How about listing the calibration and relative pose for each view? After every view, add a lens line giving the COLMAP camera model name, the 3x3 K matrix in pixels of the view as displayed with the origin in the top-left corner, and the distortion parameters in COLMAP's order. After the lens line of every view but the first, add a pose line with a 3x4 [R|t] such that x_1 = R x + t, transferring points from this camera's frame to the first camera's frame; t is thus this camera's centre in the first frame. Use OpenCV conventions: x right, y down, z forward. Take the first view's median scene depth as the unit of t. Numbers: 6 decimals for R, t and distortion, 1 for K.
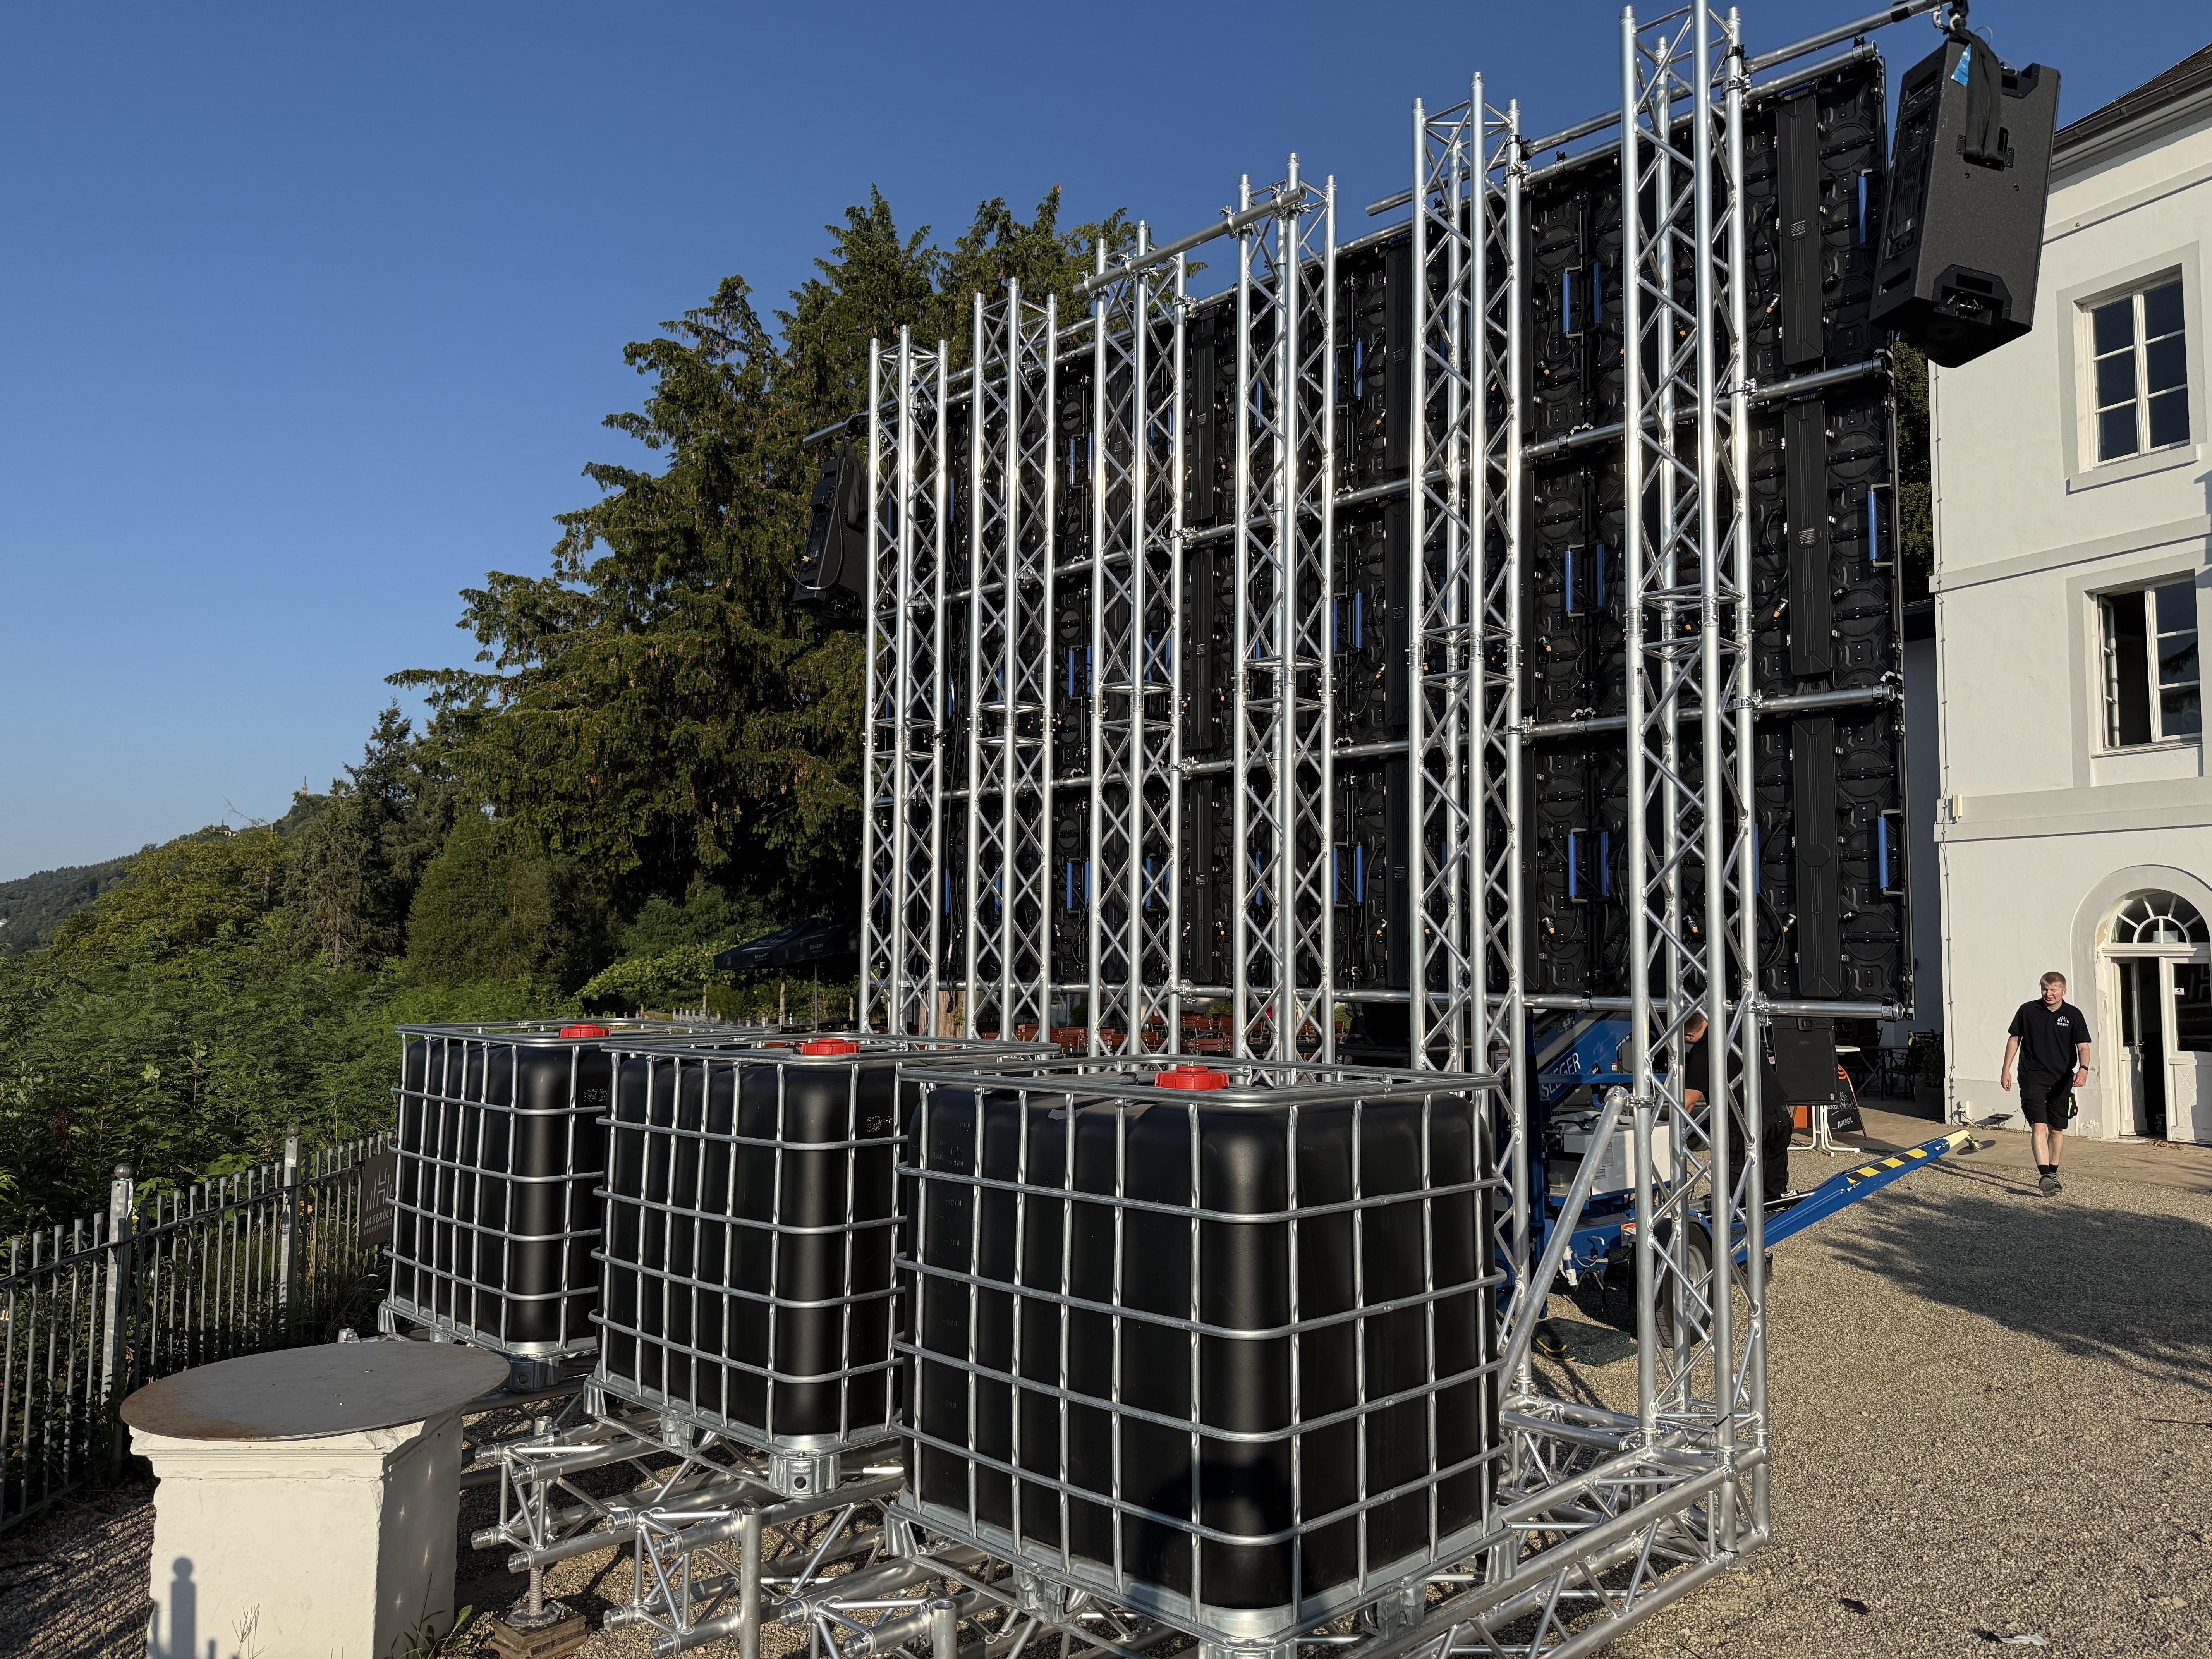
lens RADIAL K [[1486.3, 0, 1103.5], [0, 1486.3, 830.8], [0, 0, 1]] dist [0.073318, -0.082003]
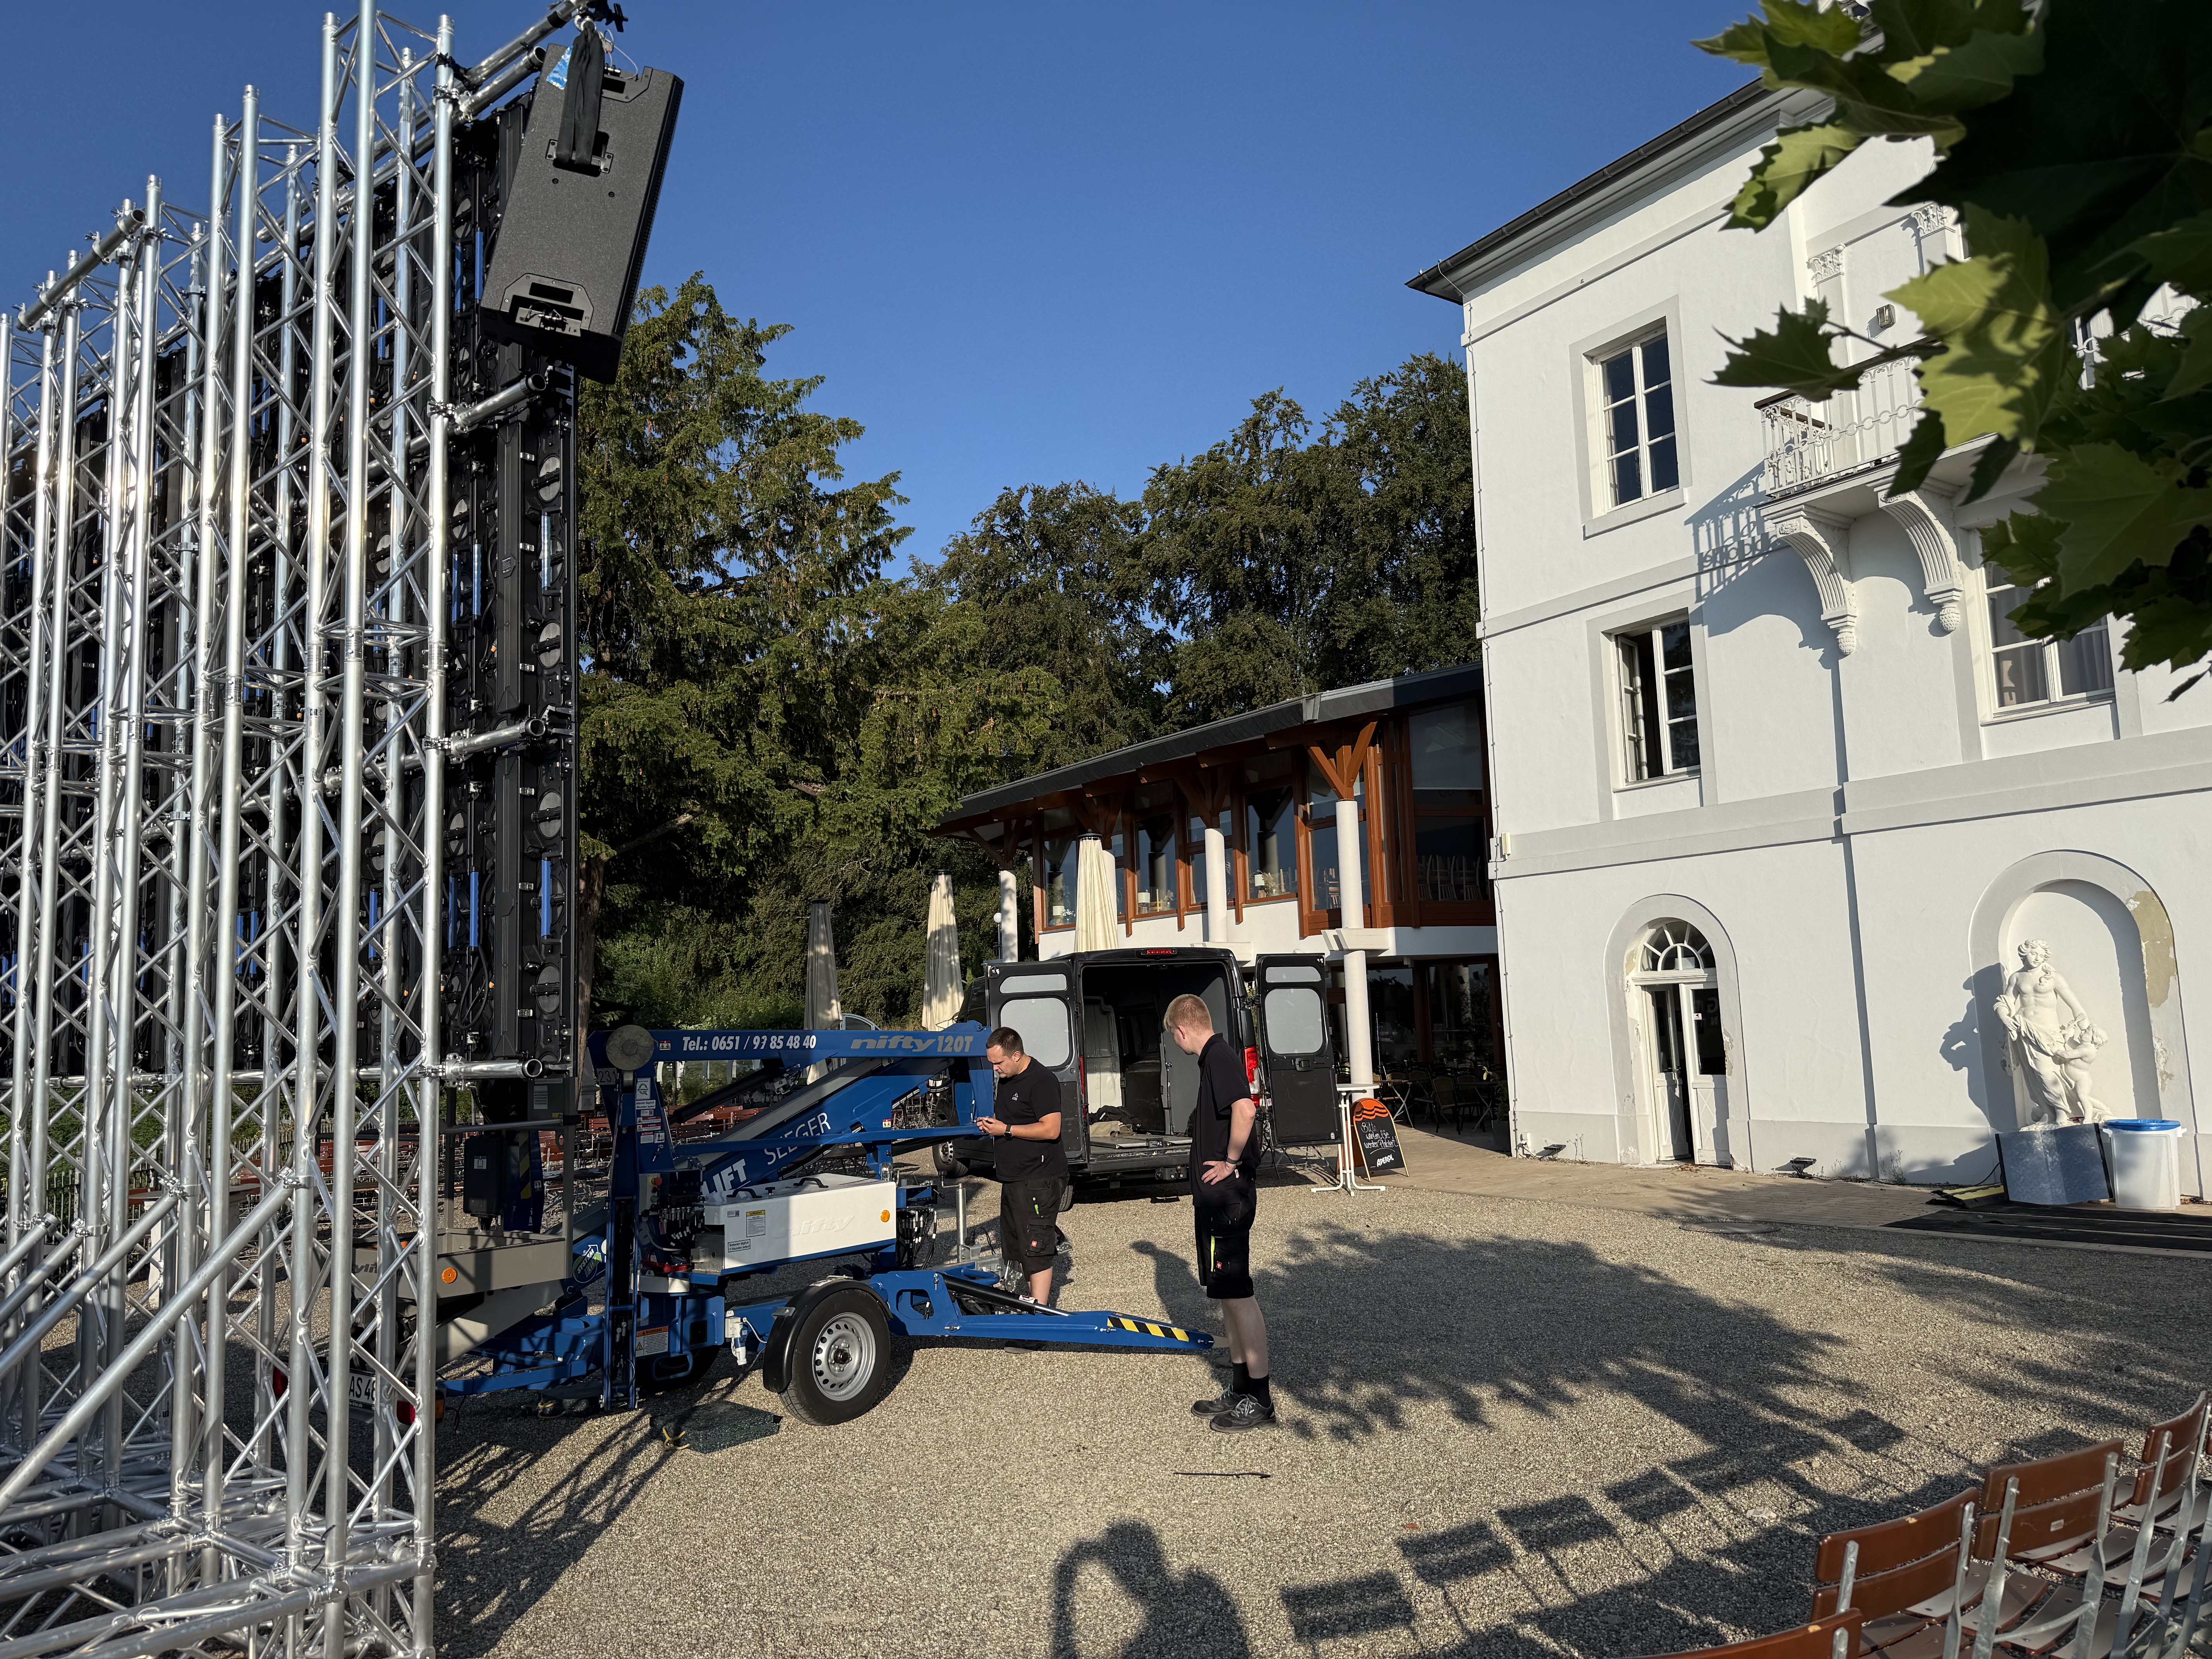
lens RADIAL K [[1486.3, 0, 1046.5], [0, 1486.3, 835.1], [0, 0, 1]] dist [0.073318, -0.082003]
pose [[0.996234, -0.035204, 0.079235, 0.189069], [0.038399, 0.998495, -0.039164, 0.006109], [-0.077737, 0.042059, 0.996086, 0.011626]]
